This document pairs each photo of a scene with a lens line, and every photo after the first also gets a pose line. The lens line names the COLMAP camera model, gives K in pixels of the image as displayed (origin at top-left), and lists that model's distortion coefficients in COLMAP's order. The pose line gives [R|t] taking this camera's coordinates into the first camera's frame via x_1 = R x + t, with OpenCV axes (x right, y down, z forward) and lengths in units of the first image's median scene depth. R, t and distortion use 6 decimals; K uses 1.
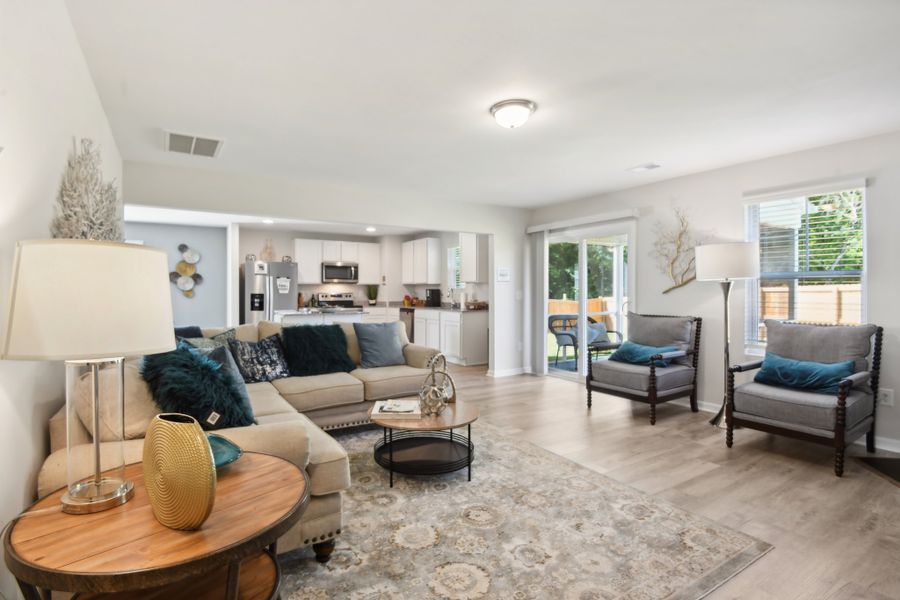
lens RADIAL K [[445.3, 0, 446.5], [0, 445.3, 290.1], [0, 0, 1]] dist [-0.020669, -0.000890]
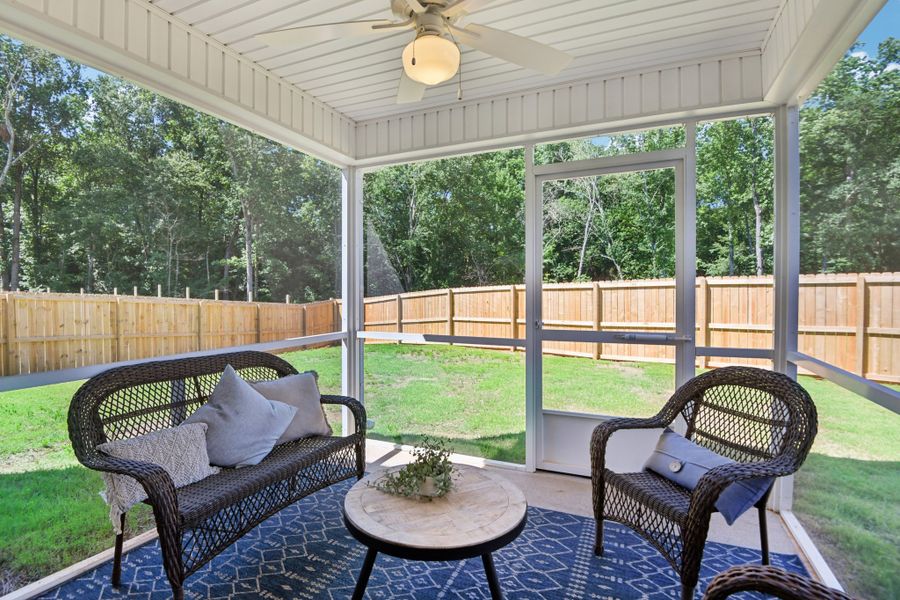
lens RADIAL K [[445.3, 0, 446.5], [0, 445.3, 290.1], [0, 0, 1]] dist [-0.020669, -0.000890]
pose [[0.831978, 0.003578, 0.554796, 0.329109], [-0.000823, 0.999986, -0.005214, 0.013151], [-0.554807, 0.003881, 0.831970, 0.865465]]
